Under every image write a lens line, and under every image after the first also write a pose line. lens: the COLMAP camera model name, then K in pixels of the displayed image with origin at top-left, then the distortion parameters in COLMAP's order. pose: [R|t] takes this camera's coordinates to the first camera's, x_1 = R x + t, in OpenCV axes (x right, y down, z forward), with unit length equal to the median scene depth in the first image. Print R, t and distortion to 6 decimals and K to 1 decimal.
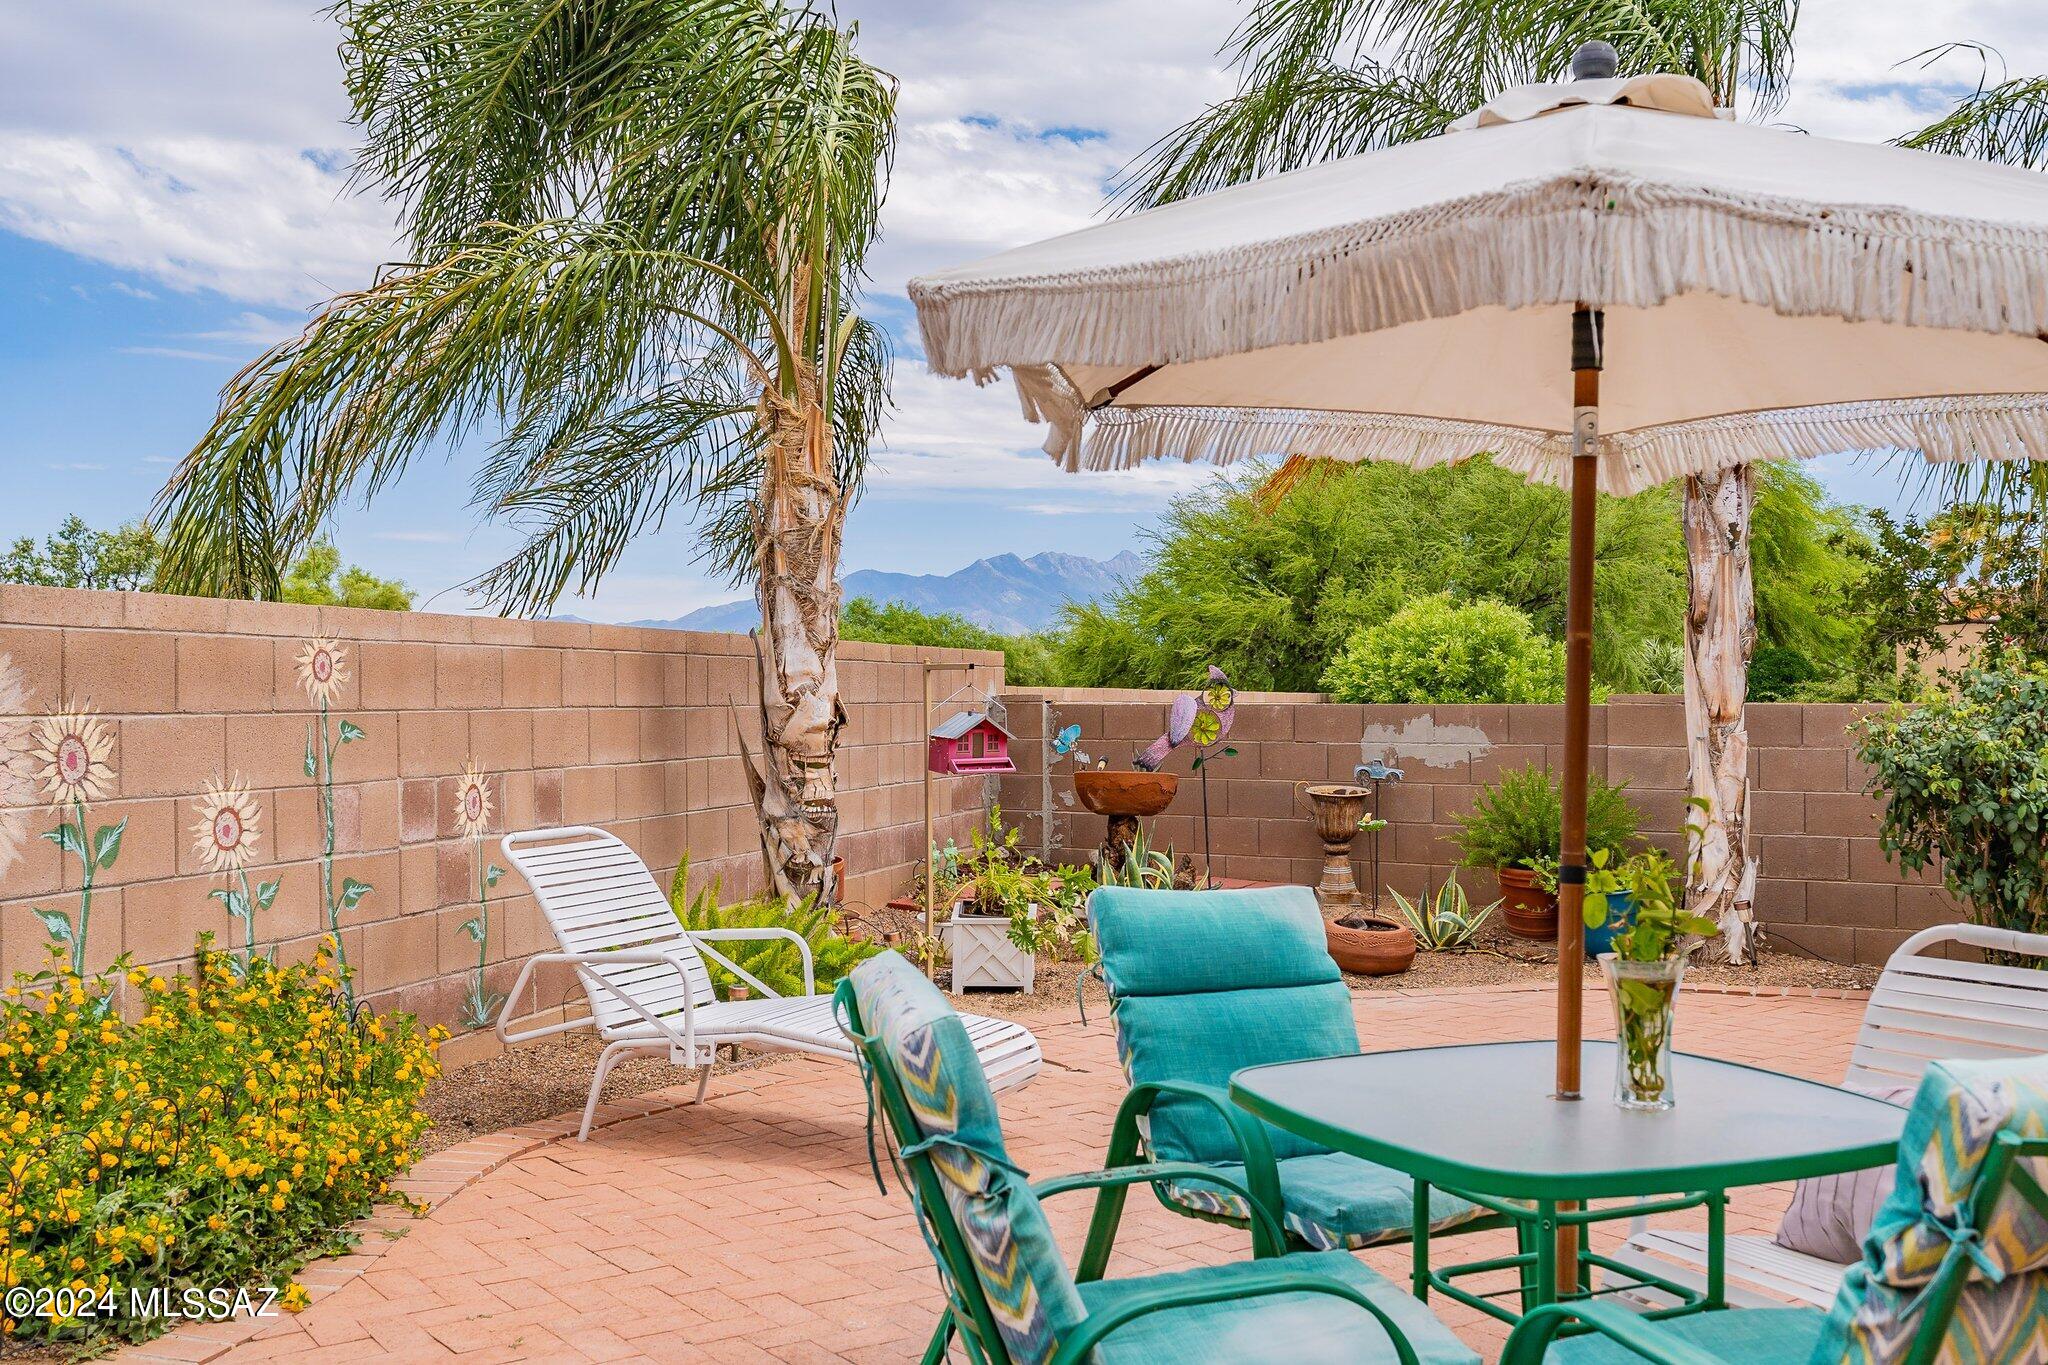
lens RADIAL K [[1933.8, 0, 1024.0], [0, 1933.8, 682.5], [0, 0, 1]] dist [-0.016754, -0.006026]
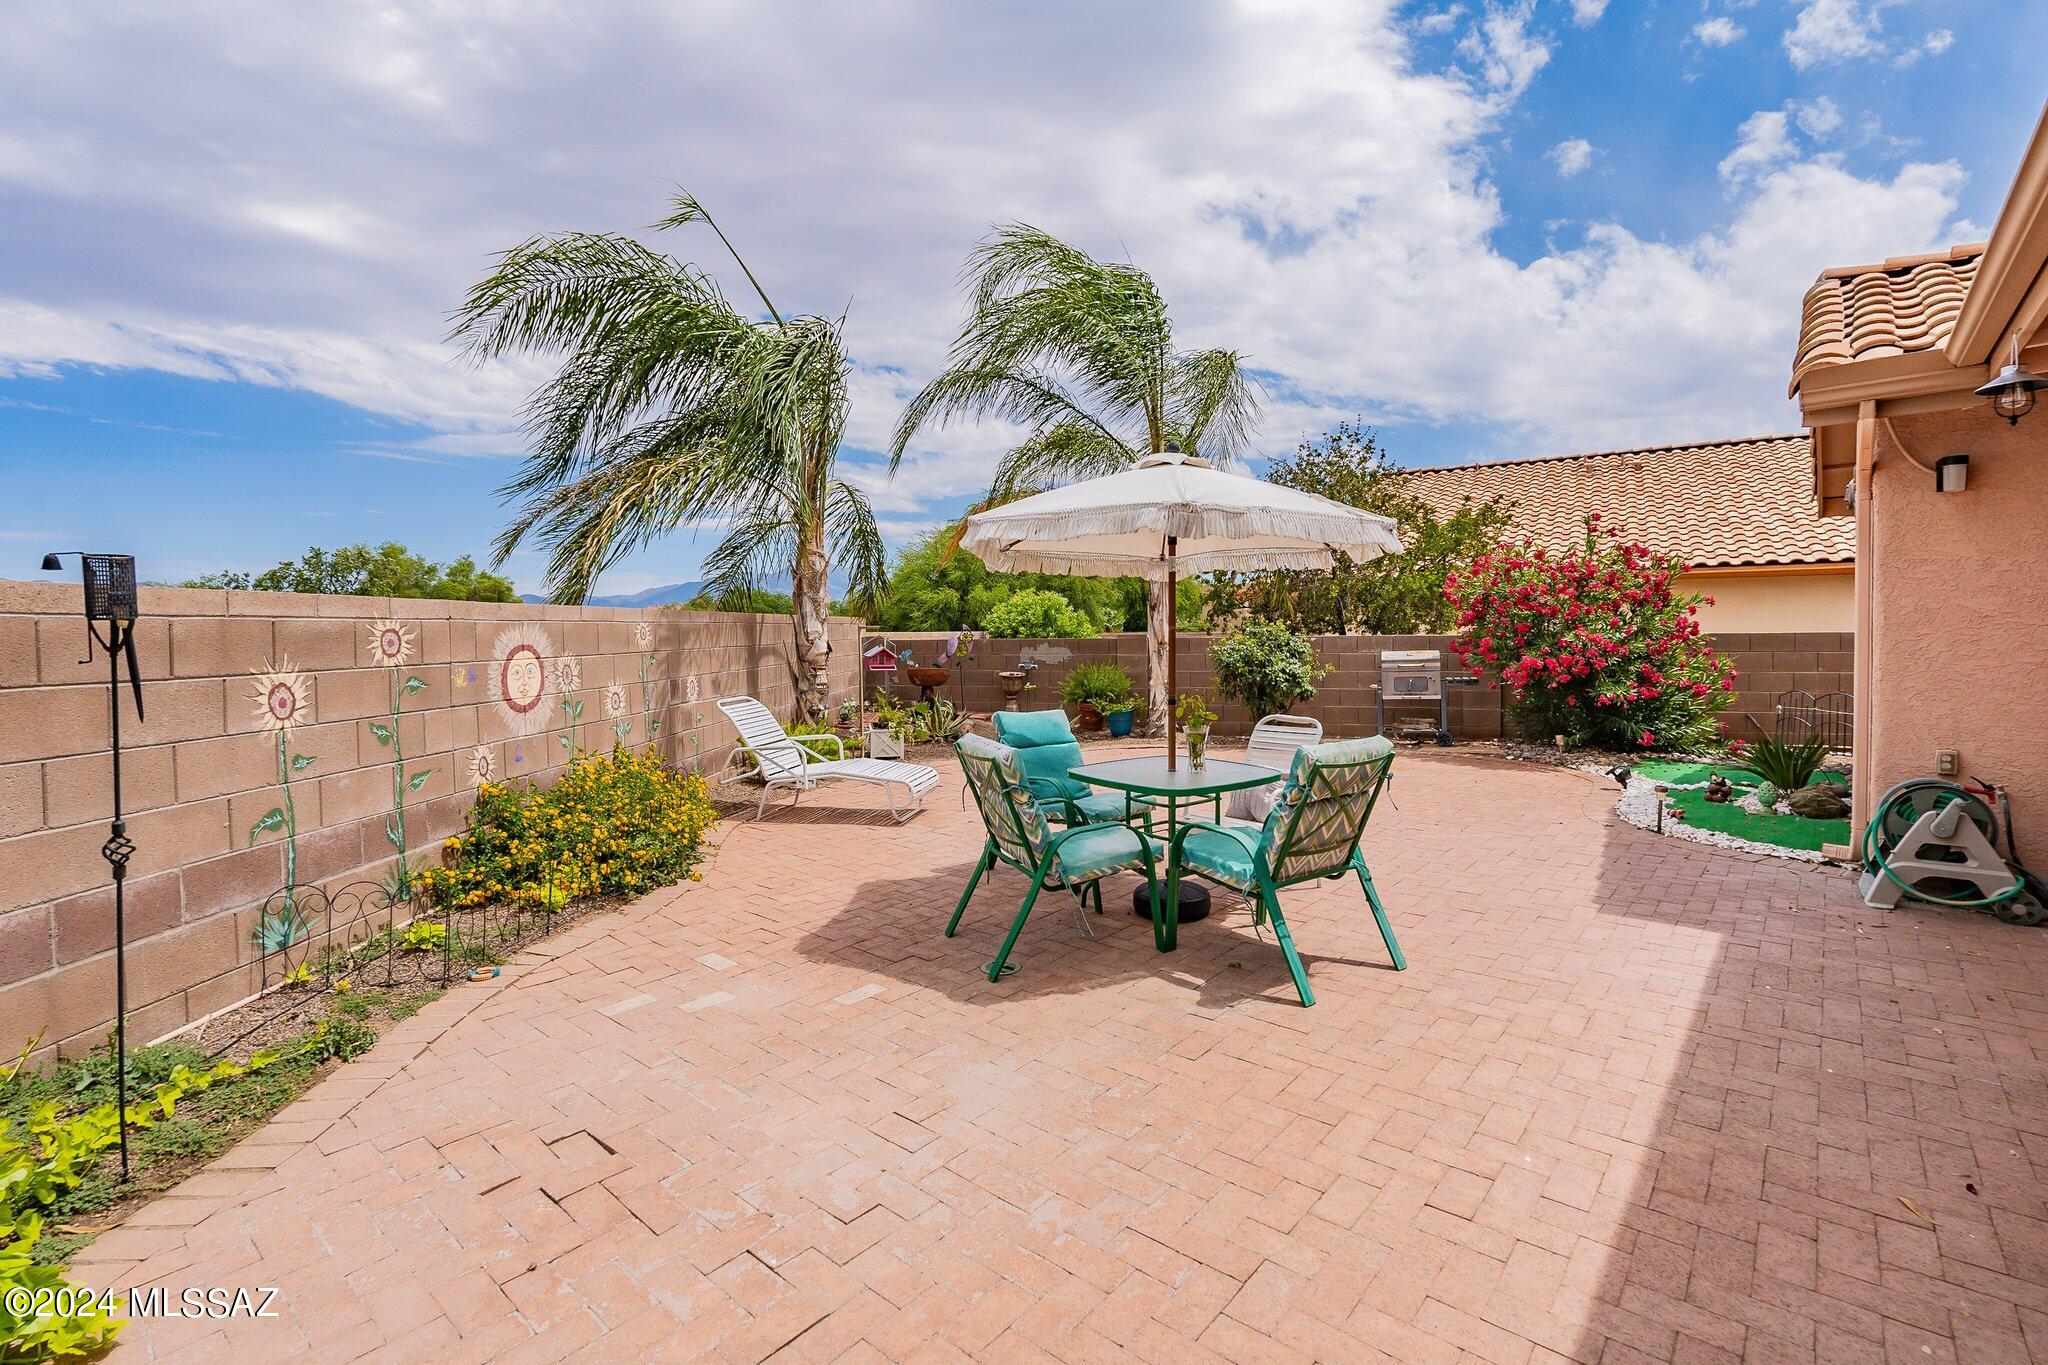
lens RADIAL K [[893.9, 0, 1024.0], [0, 893.9, 682.5], [0, 0, 1]] dist [0.000085, 0.000001]
pose [[0.968295, -0.023078, 0.248742, -0.152681], [0.006687, 0.997761, 0.066541, -0.015404], [-0.249721, -0.062768, 0.966281, -0.175896]]
